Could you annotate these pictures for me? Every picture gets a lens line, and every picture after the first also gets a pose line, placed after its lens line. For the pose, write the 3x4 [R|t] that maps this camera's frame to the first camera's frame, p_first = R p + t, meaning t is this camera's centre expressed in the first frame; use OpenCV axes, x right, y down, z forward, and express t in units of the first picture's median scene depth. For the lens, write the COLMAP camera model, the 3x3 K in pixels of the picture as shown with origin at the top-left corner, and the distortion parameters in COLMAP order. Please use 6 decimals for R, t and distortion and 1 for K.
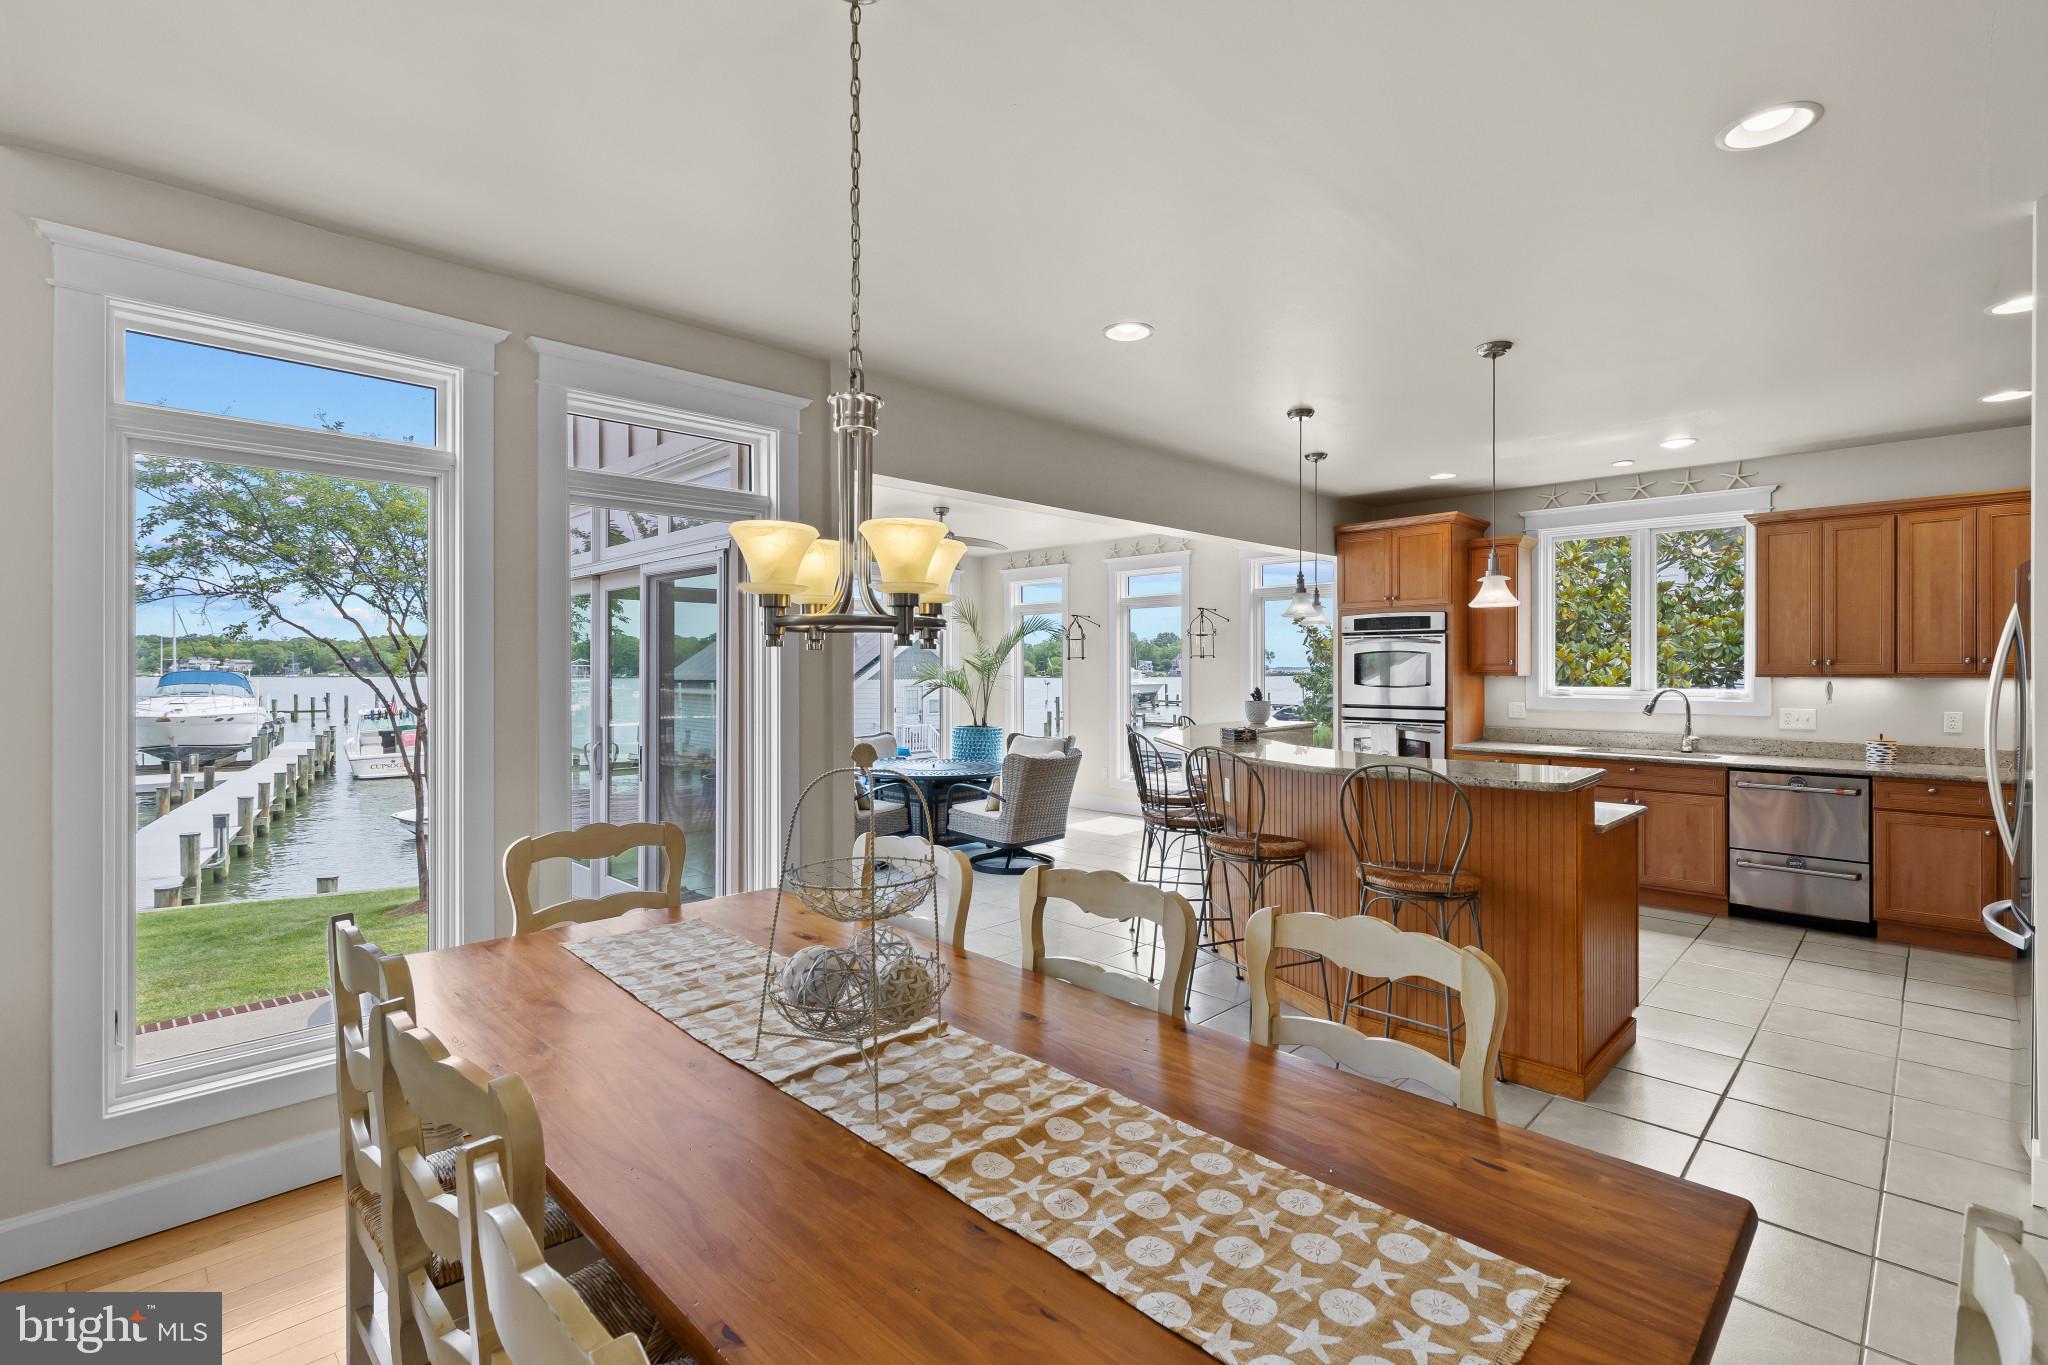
lens RADIAL K [[925.0, 0, 1034.3], [0, 925.0, 672.4], [0, 0, 1]] dist [-0.000140, -0.000218]
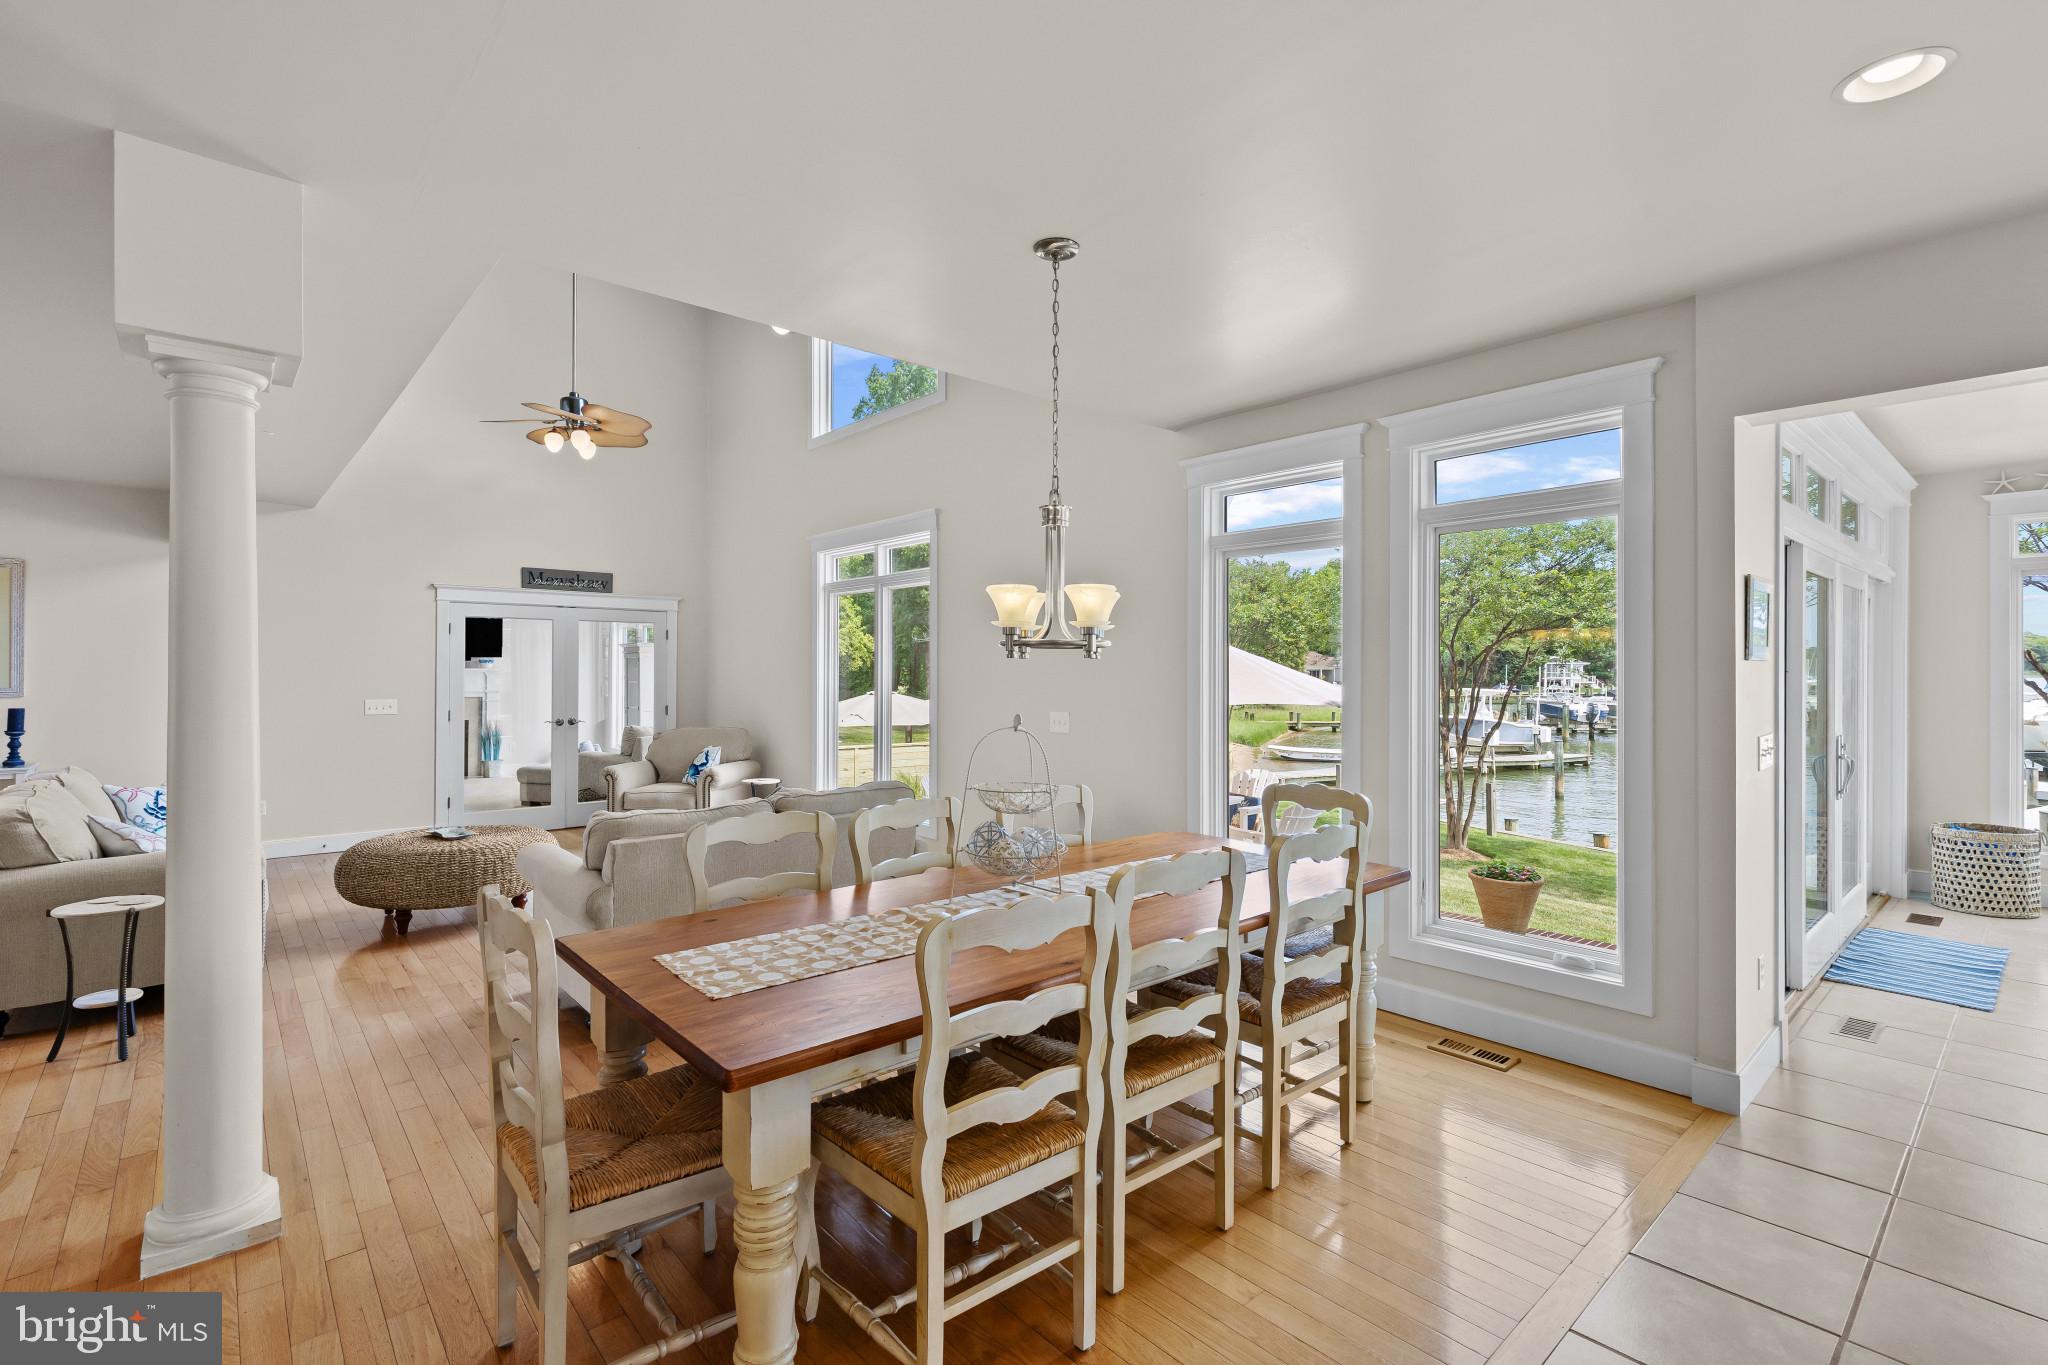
lens RADIAL K [[925.0, 0, 1034.3], [0, 925.0, 672.4], [0, 0, 1]] dist [-0.000140, -0.000218]
pose [[-0.070247, -0.000806, -0.997529, 2.166373], [0.000274, 1.000000, -0.000827, -0.000375], [0.997530, -0.000332, -0.070246, 1.608327]]
